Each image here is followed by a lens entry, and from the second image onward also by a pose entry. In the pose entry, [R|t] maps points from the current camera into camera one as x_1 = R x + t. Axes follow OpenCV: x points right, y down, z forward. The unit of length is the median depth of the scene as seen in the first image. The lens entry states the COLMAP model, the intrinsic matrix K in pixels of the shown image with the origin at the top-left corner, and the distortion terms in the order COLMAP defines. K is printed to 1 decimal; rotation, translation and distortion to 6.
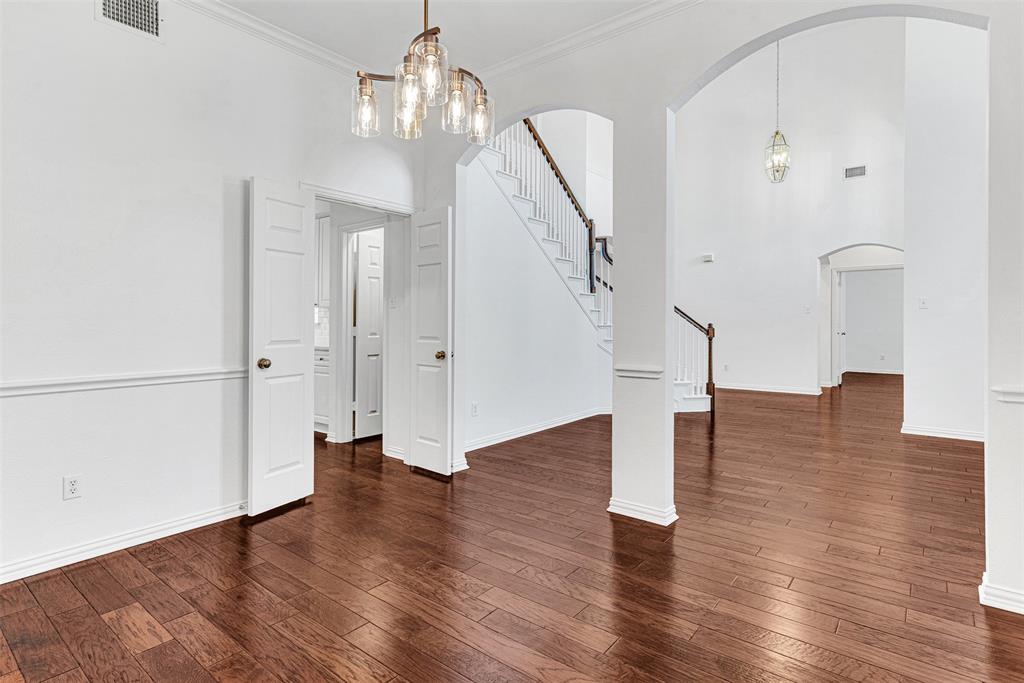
lens RADIAL K [[507.9, 0, 512.3], [0, 507.9, 333.7], [0, 0, 1]] dist [0.001332, 0.000165]
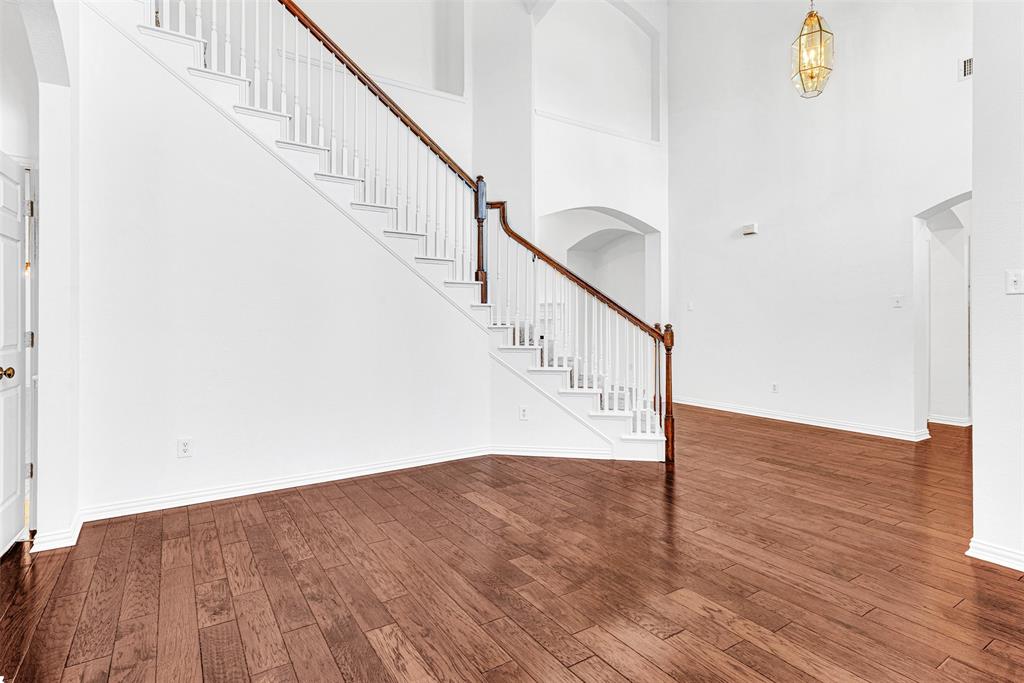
lens RADIAL K [[507.9, 0, 514.1], [0, 507.9, 332.6], [0, 0, 1]] dist [0.001332, 0.000165]
pose [[0.953240, 0.004880, -0.302174, 0.408945], [-0.004667, 0.999988, 0.001427, -0.010130], [0.302178, 0.000050, 0.953252, 0.339519]]
